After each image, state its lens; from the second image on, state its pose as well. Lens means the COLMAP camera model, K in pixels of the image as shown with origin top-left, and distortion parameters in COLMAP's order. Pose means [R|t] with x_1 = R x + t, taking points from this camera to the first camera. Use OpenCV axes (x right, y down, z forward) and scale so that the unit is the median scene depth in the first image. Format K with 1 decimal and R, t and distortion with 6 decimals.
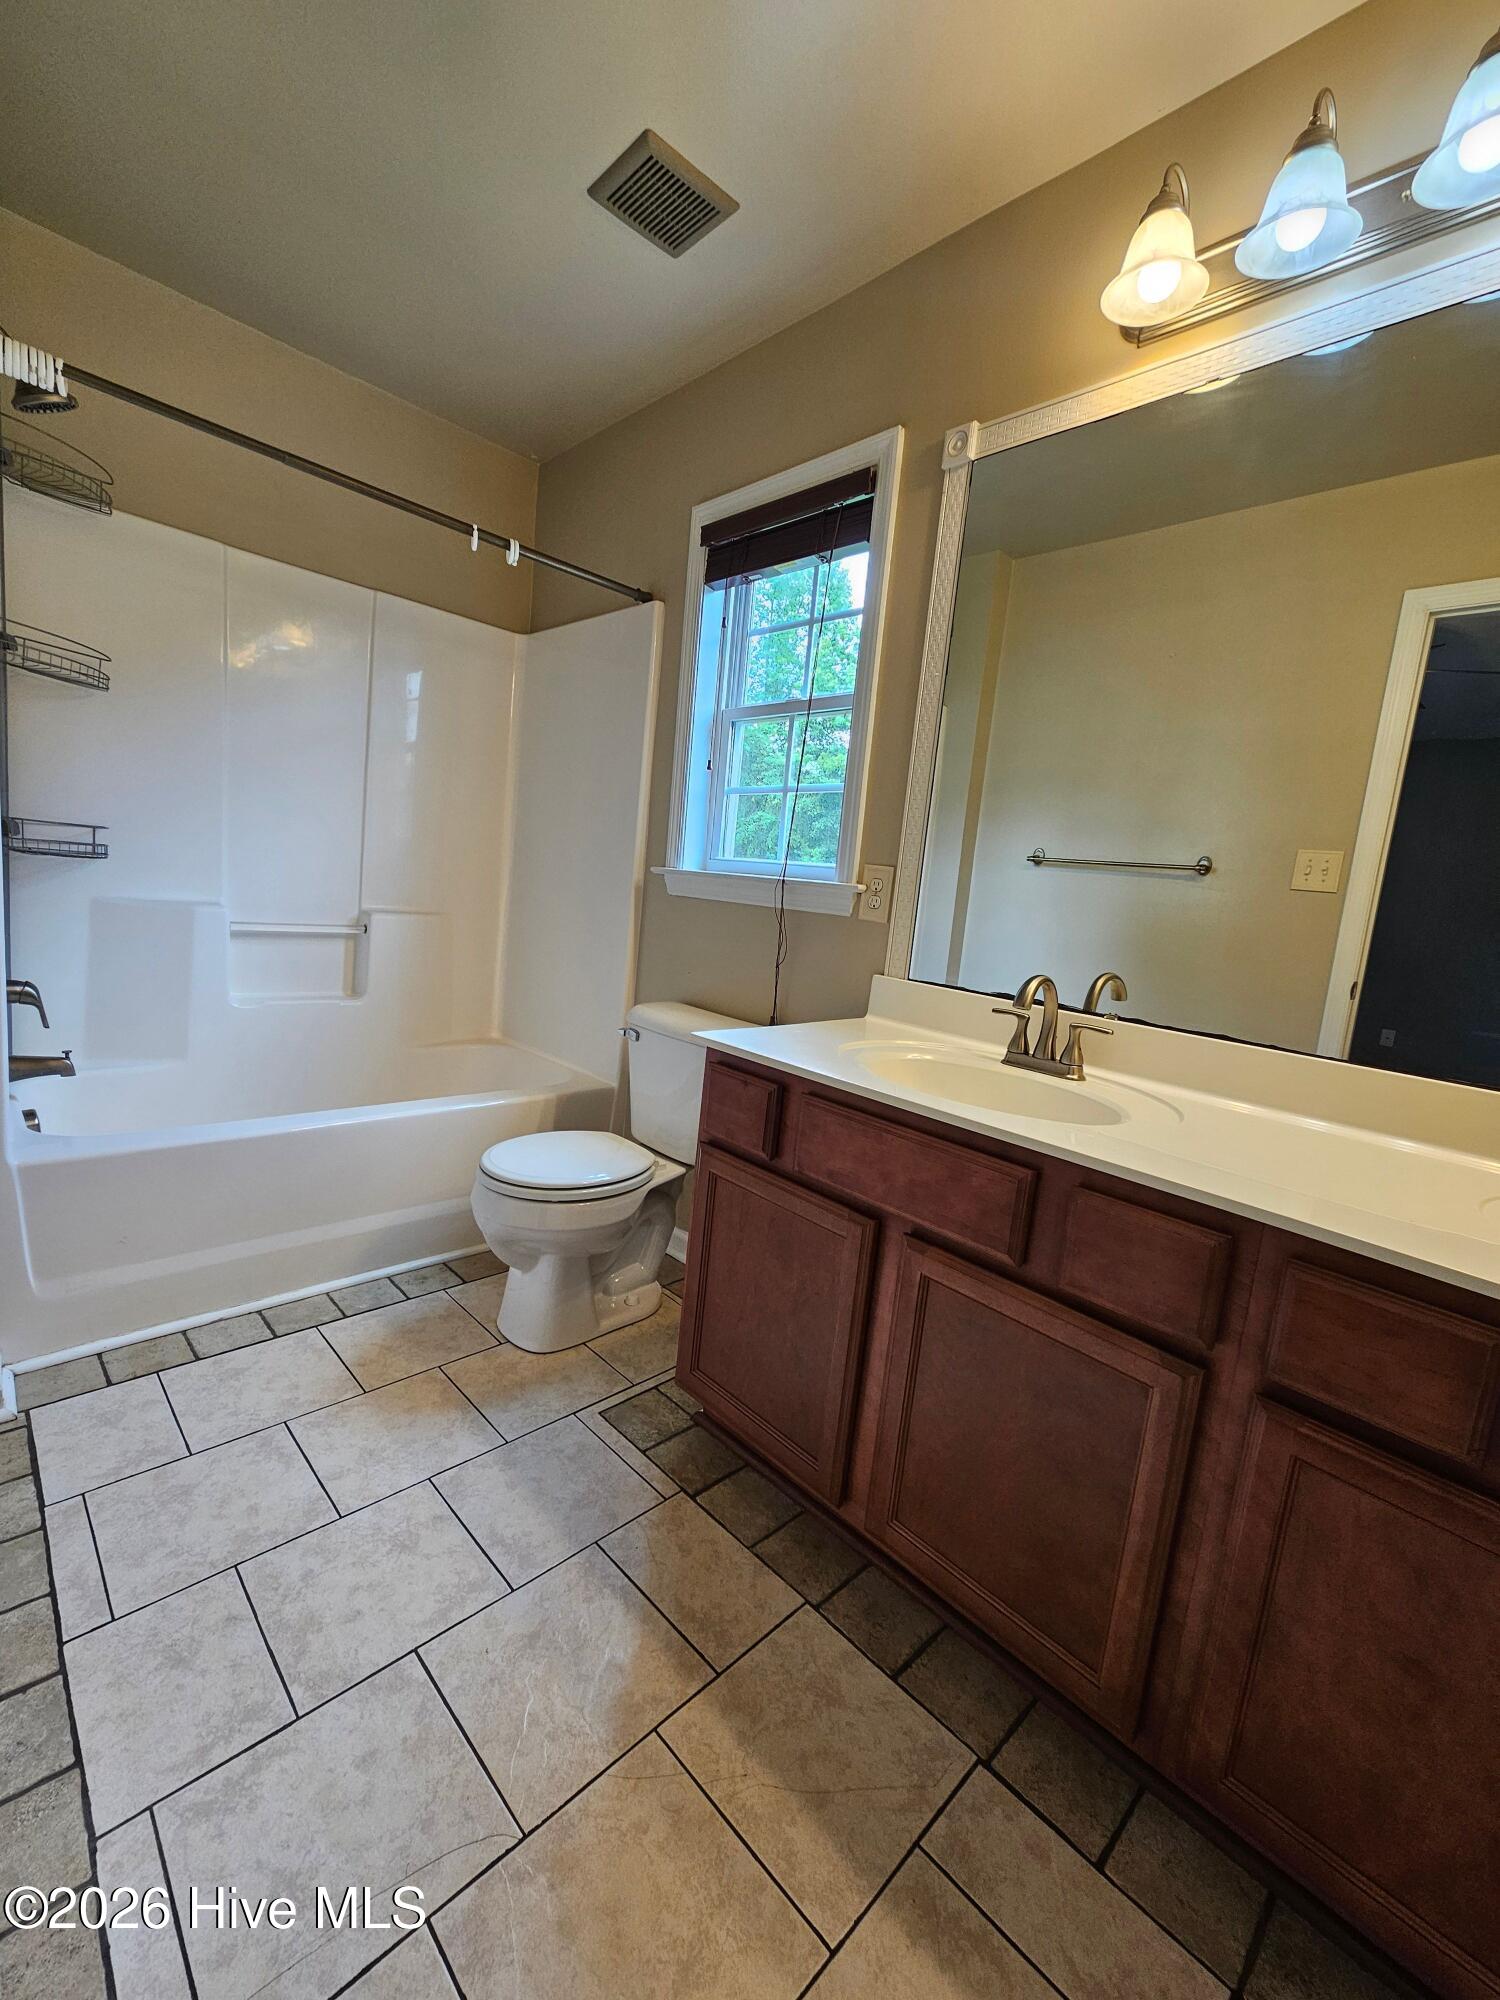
lens RADIAL K [[809.2, 0, 748.5], [0, 809.2, 991.4], [0, 0, 1]] dist [-0.006683, -0.000357]
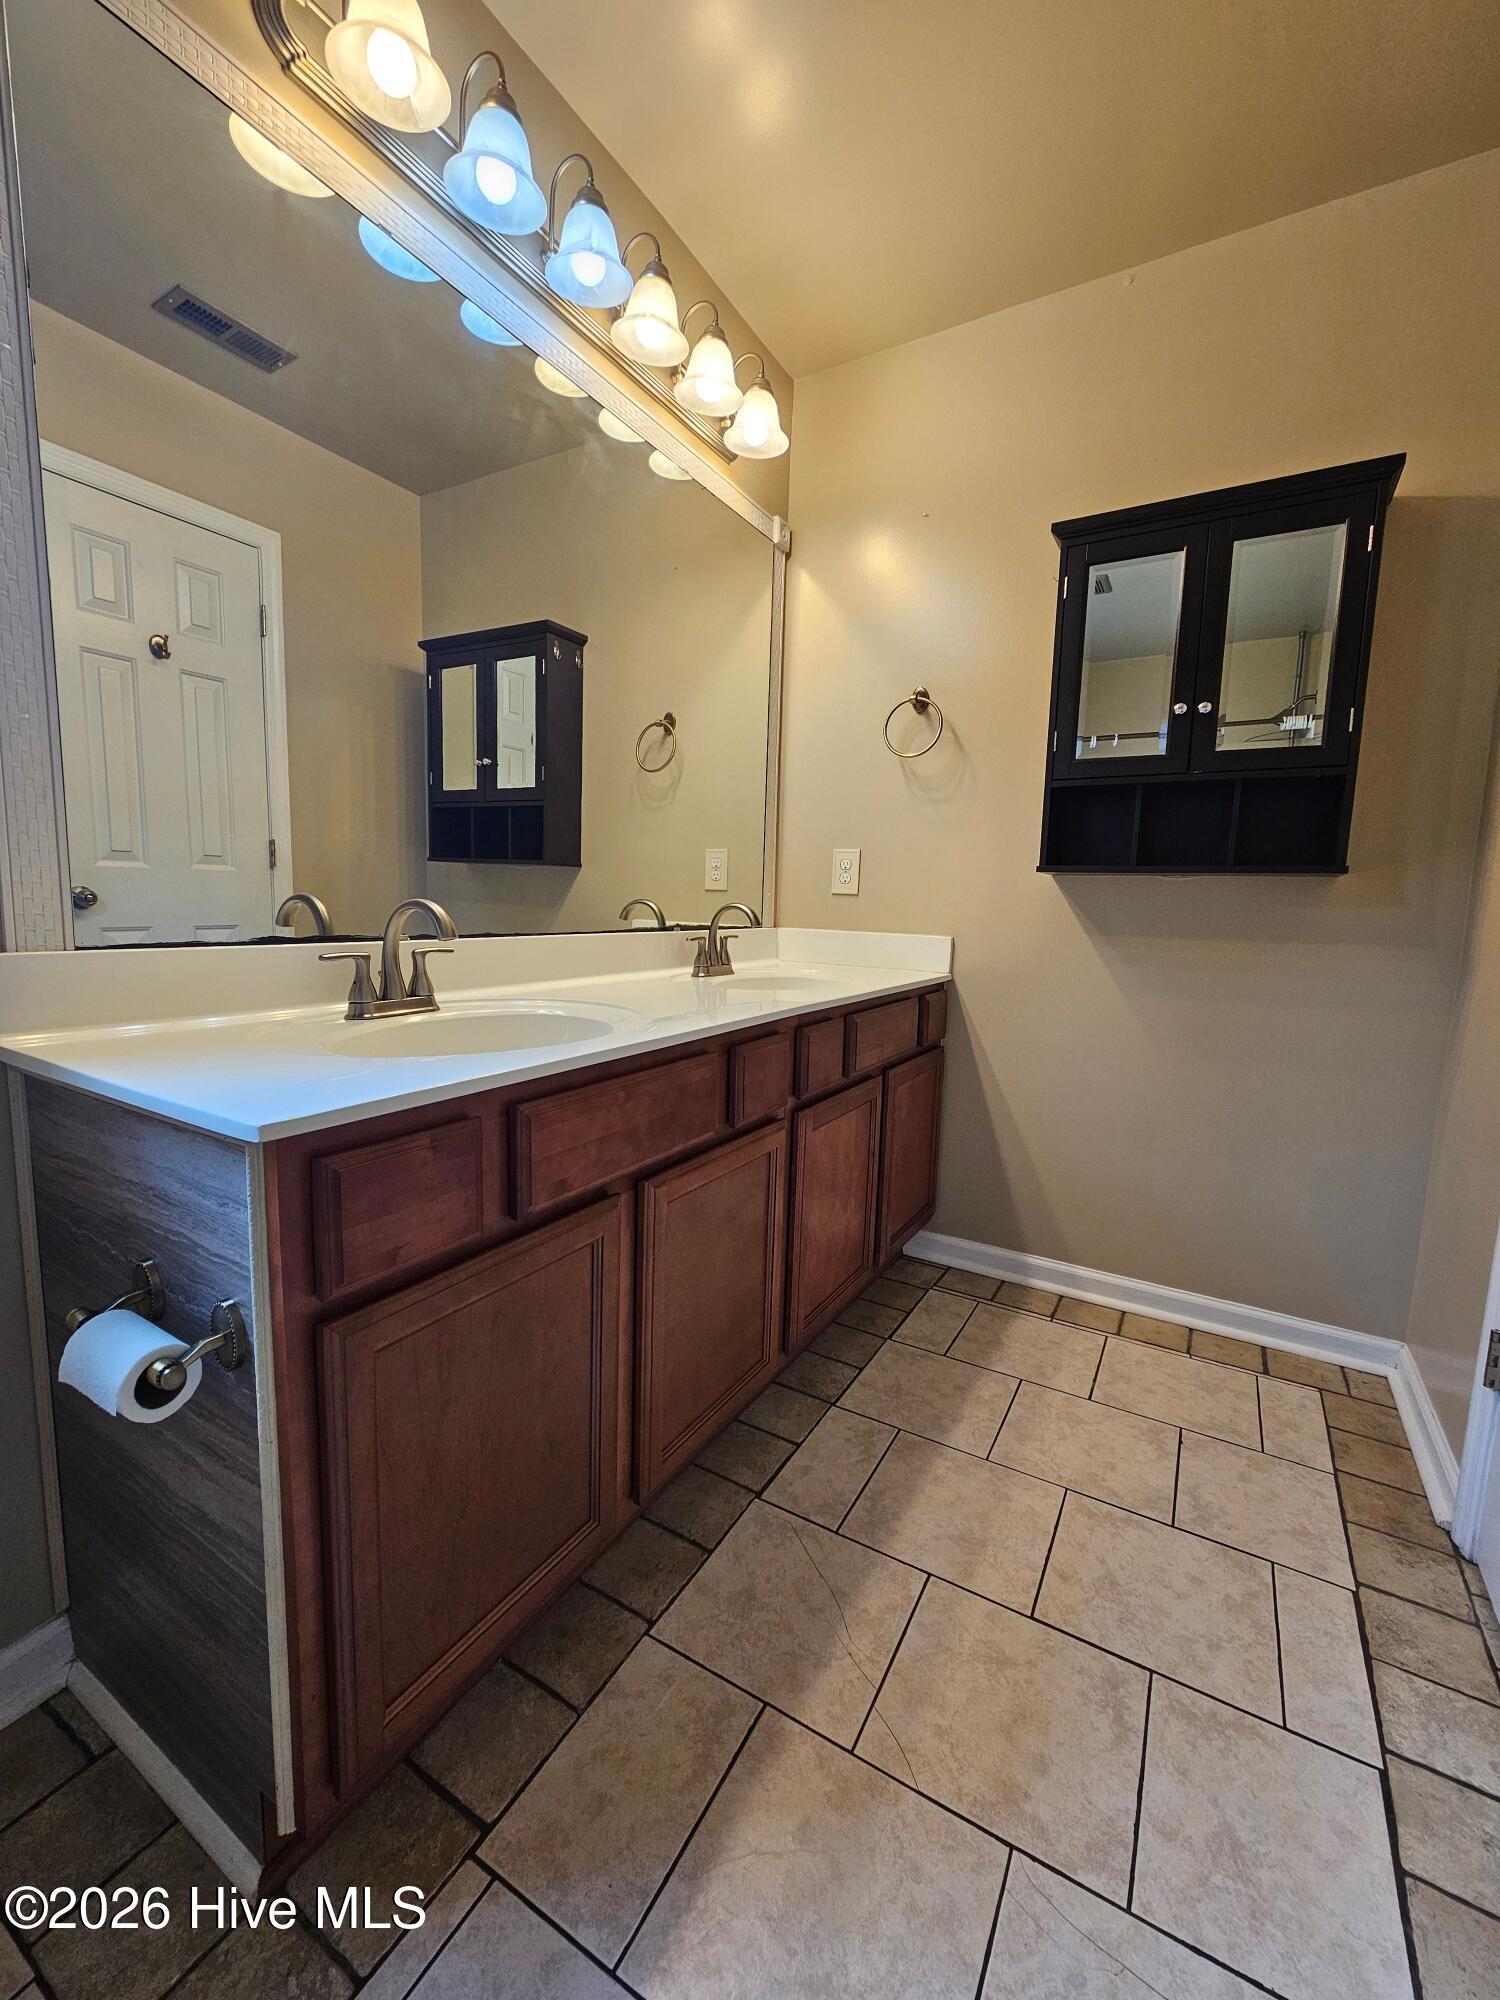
lens RADIAL K [[809.2, 0, 748.5], [0, 809.2, 1003.7], [0, 0, 1]] dist [-0.006683, -0.000357]
pose [[-0.254242, -0.227424, 0.940021, -0.673812], [0.075829, 0.964279, 0.253802, -0.125806], [-0.964163, 0.135808, -0.227915, 1.081915]]
